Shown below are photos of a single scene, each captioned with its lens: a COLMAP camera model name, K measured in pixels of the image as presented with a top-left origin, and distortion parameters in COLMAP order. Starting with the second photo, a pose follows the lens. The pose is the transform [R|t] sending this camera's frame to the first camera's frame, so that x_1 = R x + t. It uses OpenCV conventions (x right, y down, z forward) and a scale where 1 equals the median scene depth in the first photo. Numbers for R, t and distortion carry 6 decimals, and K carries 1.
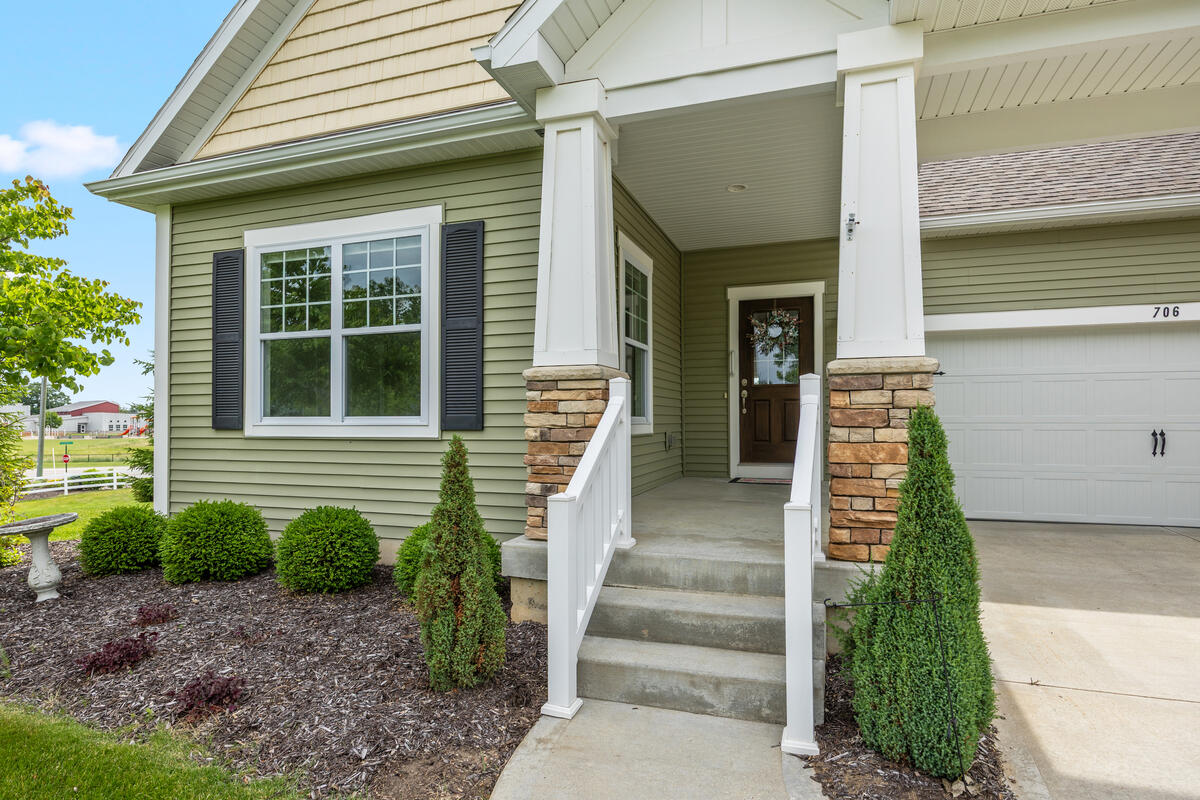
lens RADIAL K [[645.5, 0, 600.0], [0, 645.5, 400.0], [0, 0, 1]] dist [-0.001570, -0.000458]
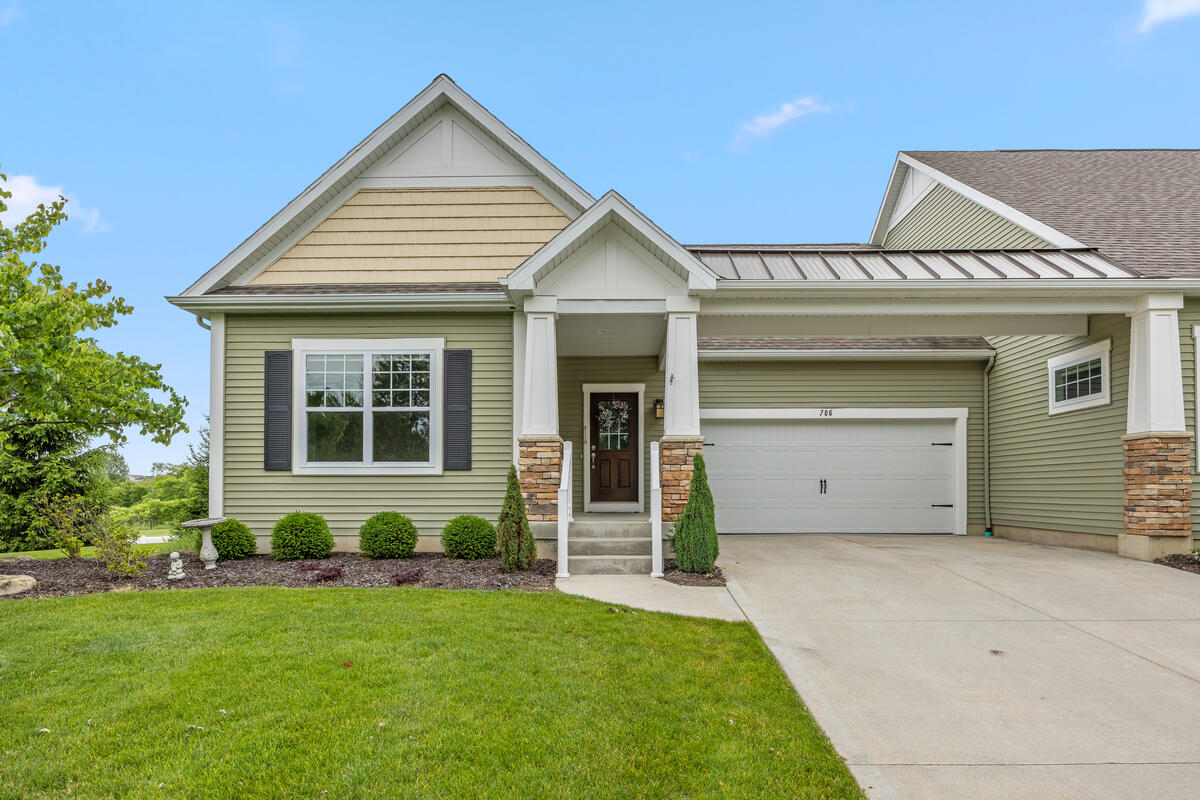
lens RADIAL K [[742.4, 0, 596.5], [0, 742.4, 430.8], [0, 0, 1]] dist [-0.007603, -0.000367]
pose [[0.951017, 0.029117, 0.307764, -0.460553], [-0.011427, 0.998185, -0.059125, 0.053934], [-0.308927, 0.052712, 0.949624, -0.972450]]
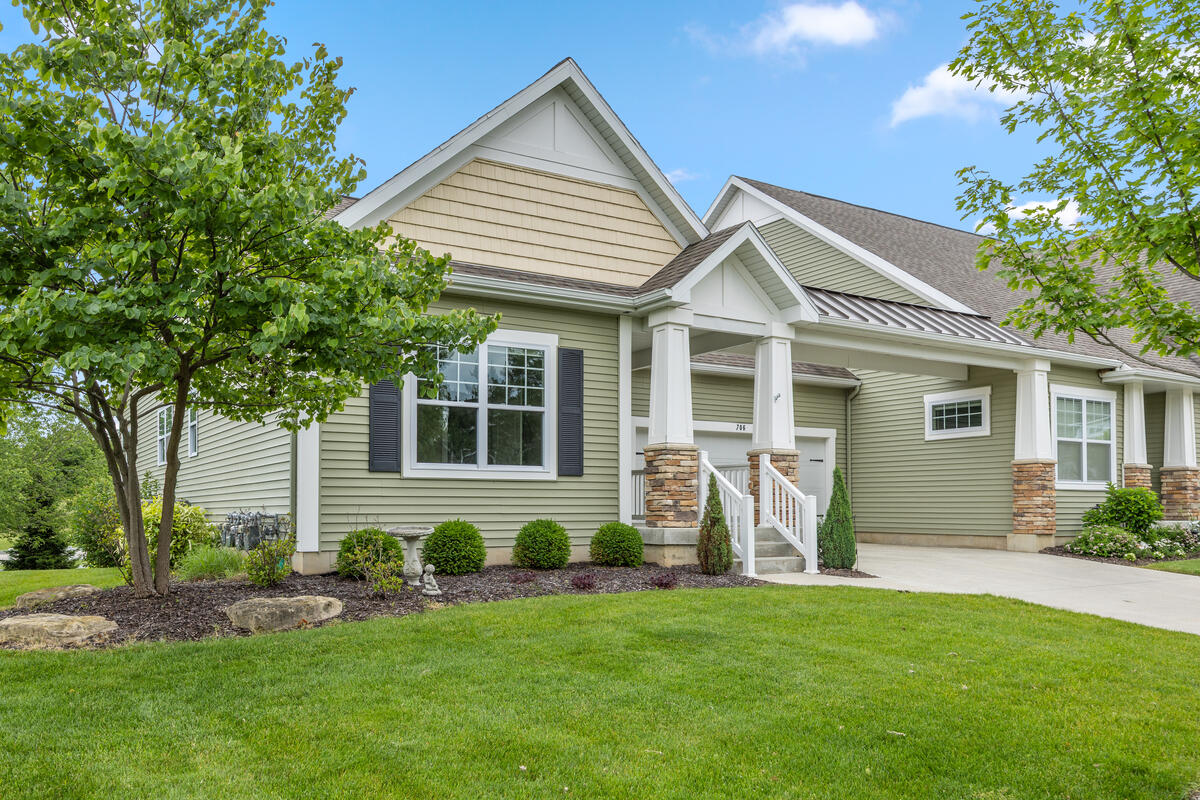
lens RADIAL K [[964.8, 0, 600.0], [0, 964.8, 400.0], [0, 0, 1]] dist [0.004257, 0.000030]
pose [[0.619691, 0.092421, 0.779385, -2.030613], [-0.024548, 0.994839, -0.098452, 0.092270], [-0.784462, 0.041877, 0.618762, -0.558769]]
